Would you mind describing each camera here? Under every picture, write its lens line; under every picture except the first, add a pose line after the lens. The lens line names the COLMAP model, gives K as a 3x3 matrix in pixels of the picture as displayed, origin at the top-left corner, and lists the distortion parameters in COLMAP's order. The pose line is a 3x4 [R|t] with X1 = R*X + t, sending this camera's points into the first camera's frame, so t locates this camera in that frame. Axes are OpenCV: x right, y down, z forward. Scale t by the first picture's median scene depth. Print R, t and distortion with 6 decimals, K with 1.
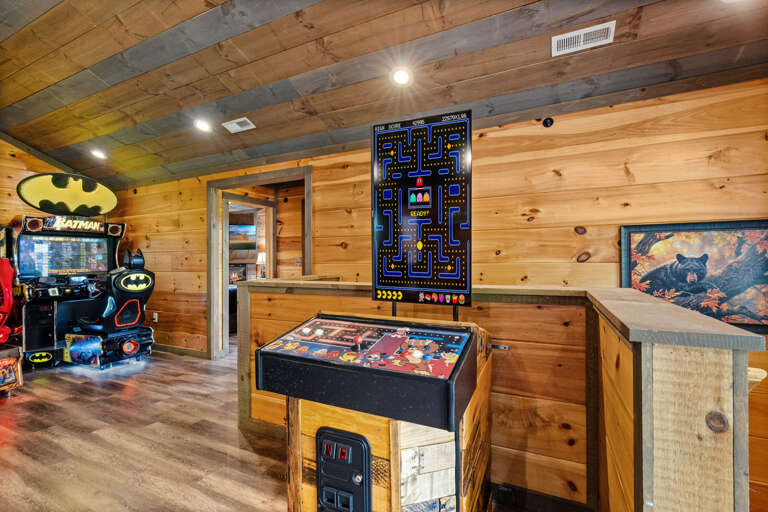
lens RADIAL K [[349.1, 0, 387.6], [0, 349.1, 256.1], [0, 0, 1]] dist [-0.004775, 0.002263]
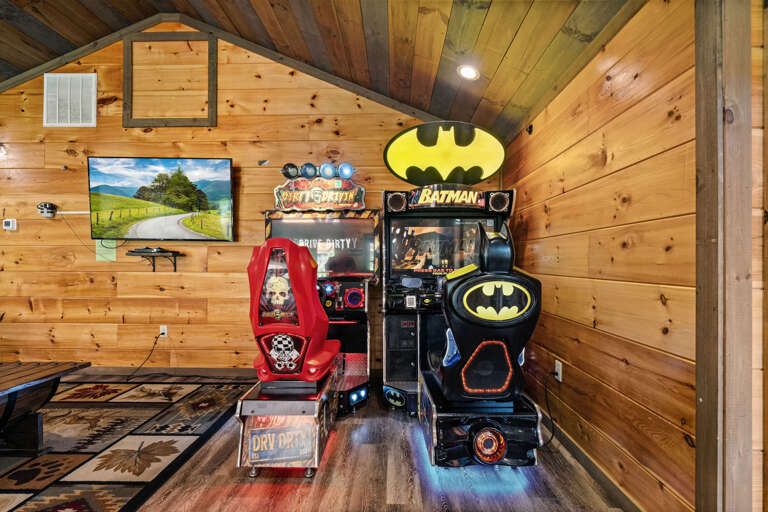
lens RADIAL K [[349.1, 0, 385.4], [0, 349.1, 259.6], [0, 0, 1]] dist [-0.004775, 0.002263]
pose [[0.409627, 0.001230, -0.912252, -0.391848], [0.005149, 0.999980, 0.003660, 0.022629], [0.912239, -0.006196, 0.409612, 0.704786]]
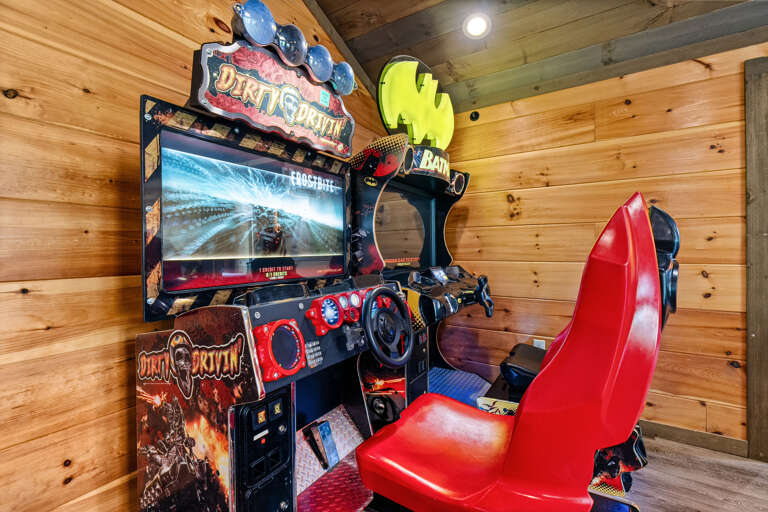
lens RADIAL K [[349.1, 0, 383.3], [0, 349.1, 249.9], [0, 0, 1]] dist [-0.004775, 0.002263]
pose [[0.992393, 0.004690, -0.123020, -1.005972], [-0.003500, 0.999945, 0.009894, 0.027060], [0.123060, -0.009388, 0.992355, 0.541865]]
